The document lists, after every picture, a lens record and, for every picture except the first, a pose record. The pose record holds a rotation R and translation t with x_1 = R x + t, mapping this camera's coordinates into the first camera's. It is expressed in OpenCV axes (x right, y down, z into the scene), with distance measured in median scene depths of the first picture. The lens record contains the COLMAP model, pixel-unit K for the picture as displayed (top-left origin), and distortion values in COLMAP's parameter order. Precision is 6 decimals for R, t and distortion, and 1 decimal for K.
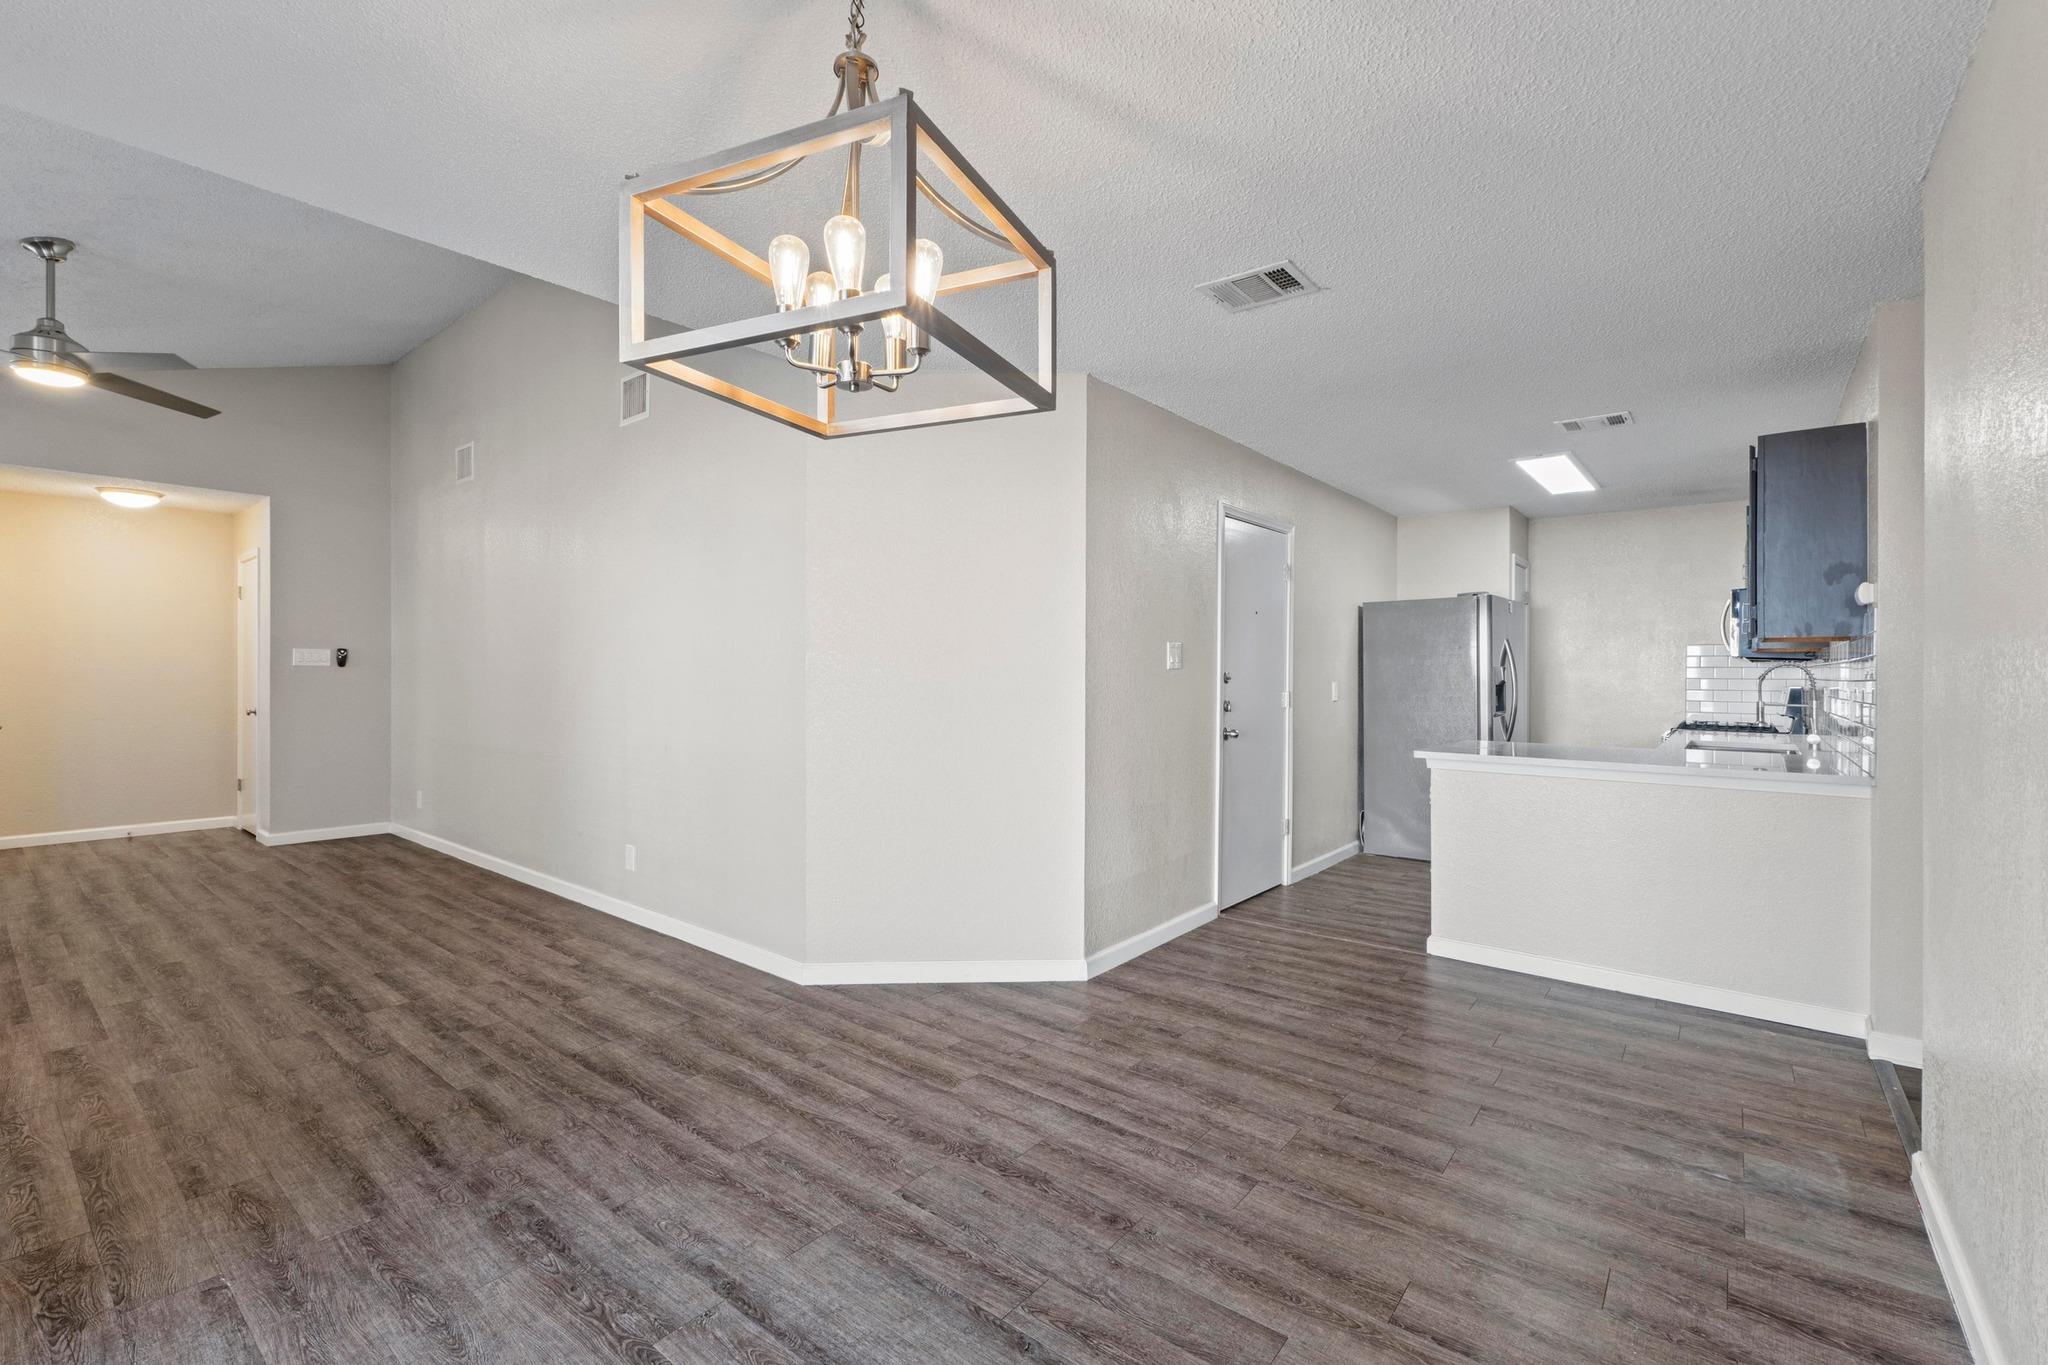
lens RADIAL K [[886.4, 0, 1017.8], [0, 886.4, 679.2], [0, 0, 1]] dist [-0.004588, -0.000201]
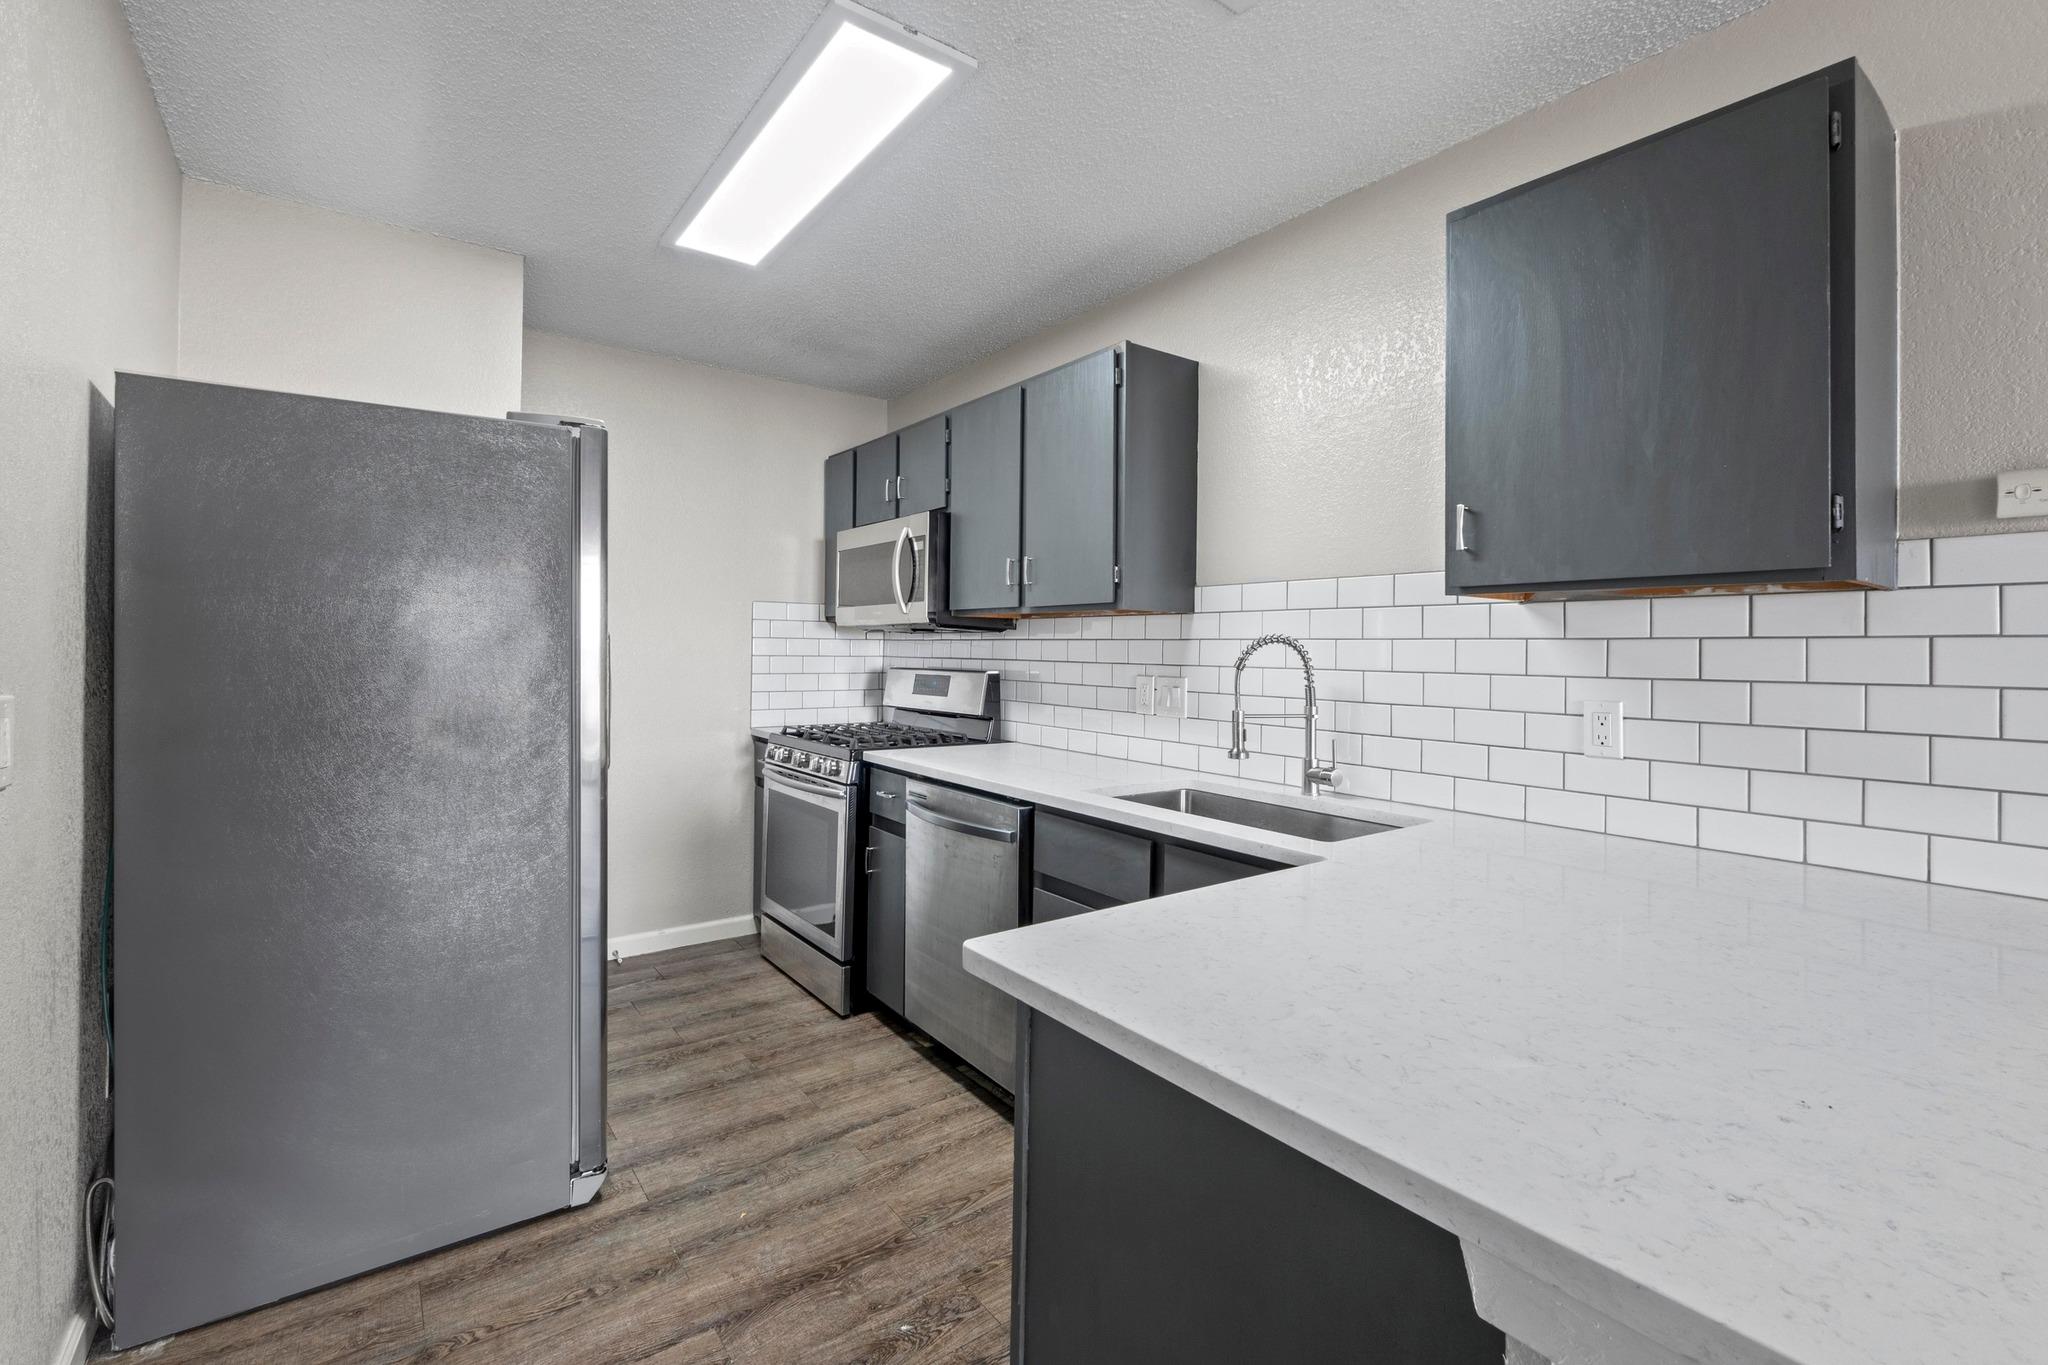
lens RADIAL K [[880.2, 0, 1022.4], [0, 880.2, 645.0], [0, 0, 1]] dist [-0.009006, -0.000103]
pose [[0.238416, 0.002070, 0.971161, 0.459368], [-0.002348, 0.999996, -0.001556, -0.018413], [-0.971160, -0.001909, 0.238420, 1.496448]]
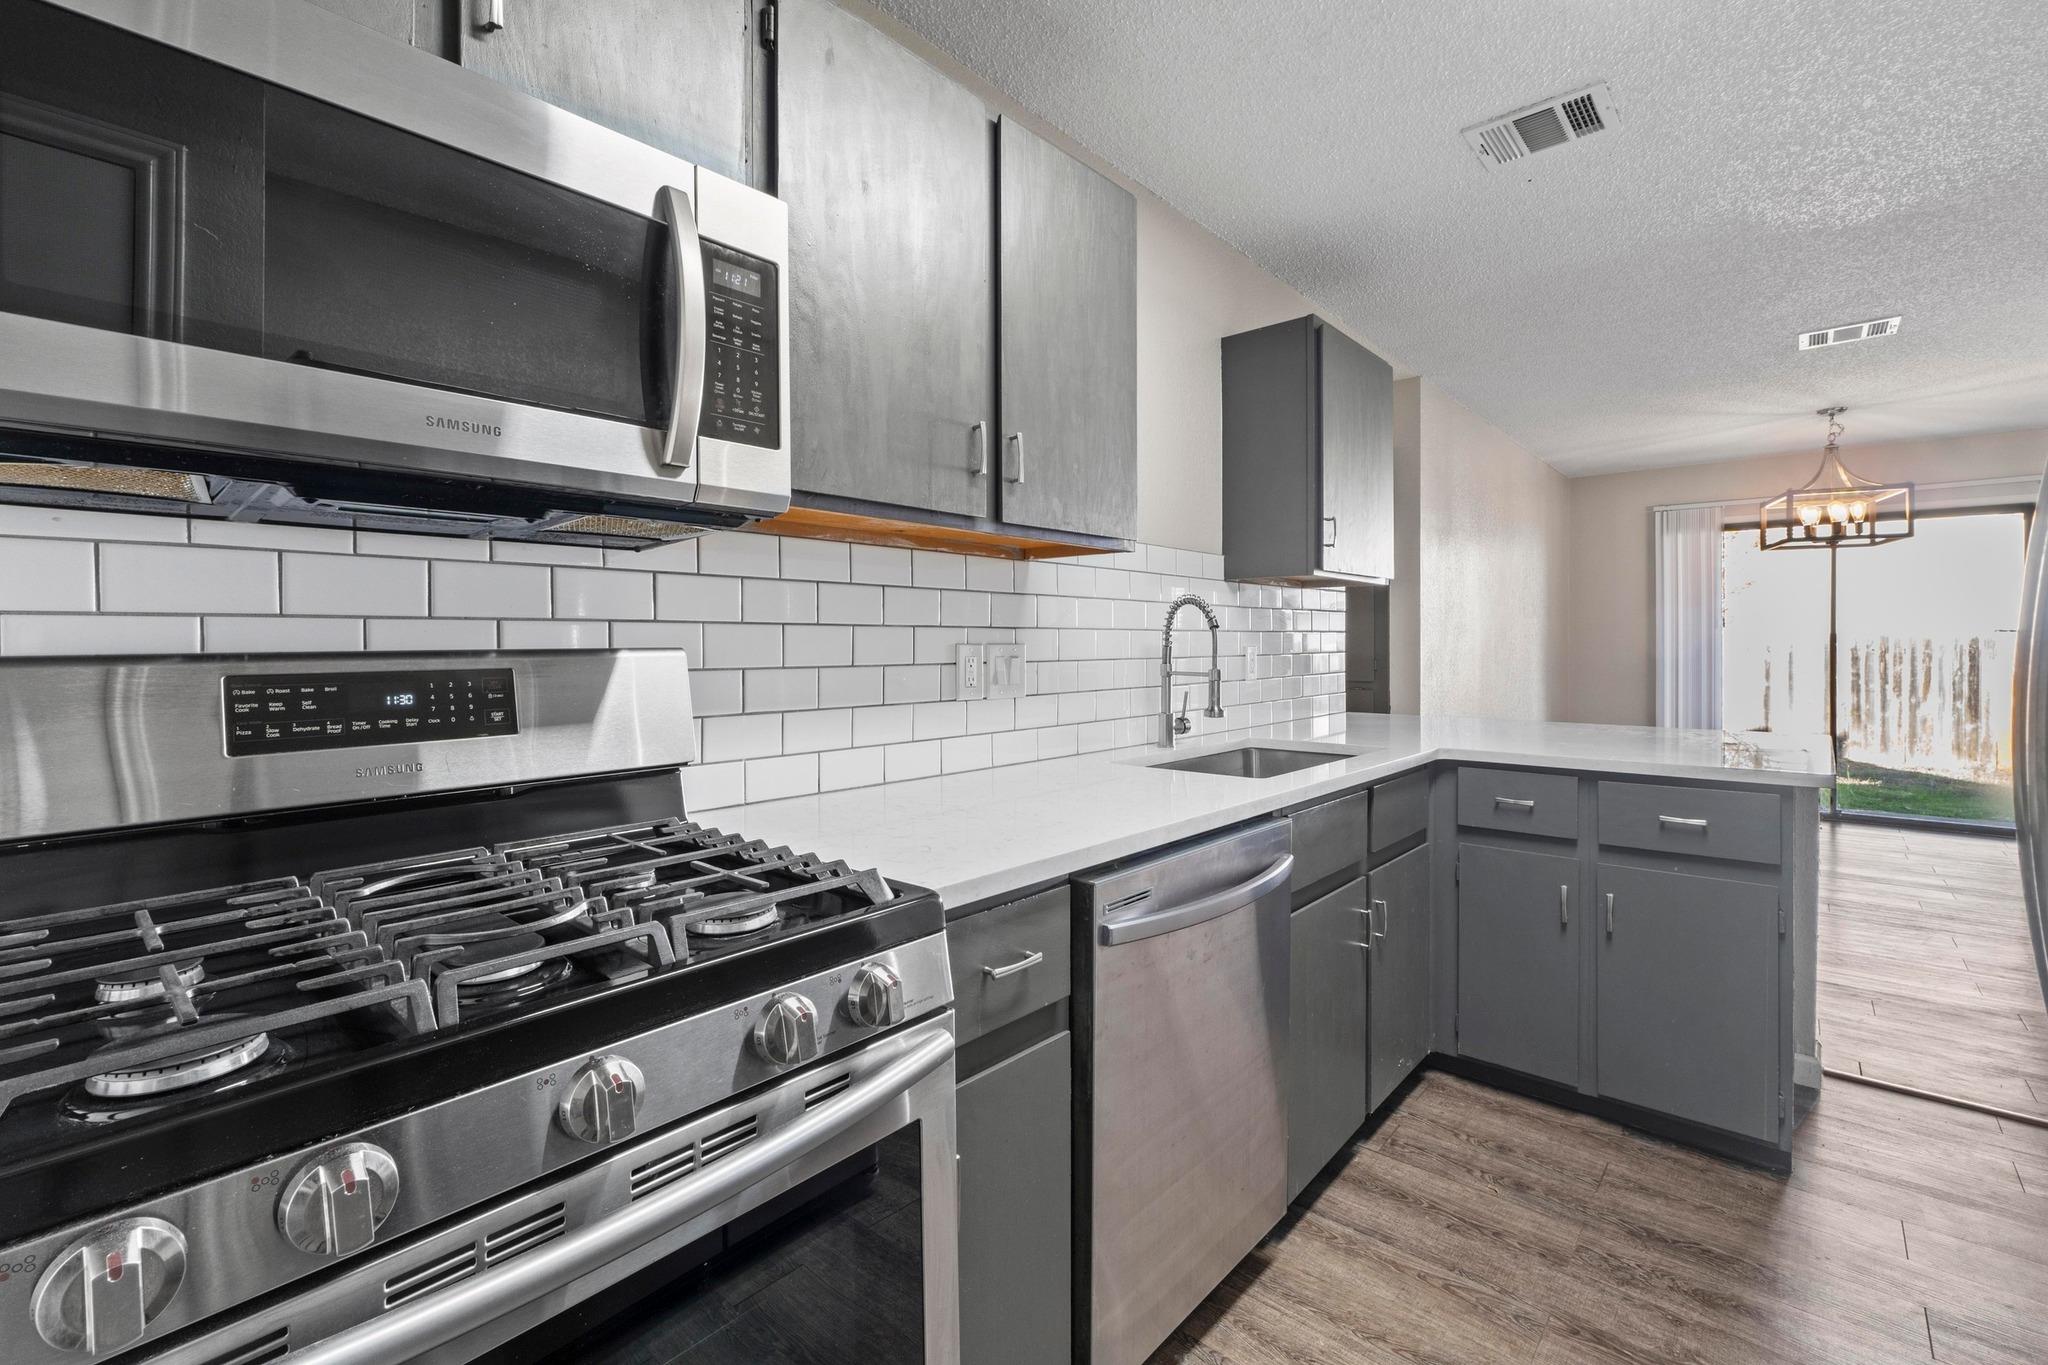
lens RADIAL K [[880.5, 0, 1022.8], [0, 880.5, 642.2], [0, 0, 1]] dist [-0.010644, -0.000205]
pose [[-0.998998, -0.004503, 0.044529, 1.394424], [-0.004050, 0.999939, 0.010278, 0.005963], [-0.044572, 0.010087, -0.998955, 2.285520]]
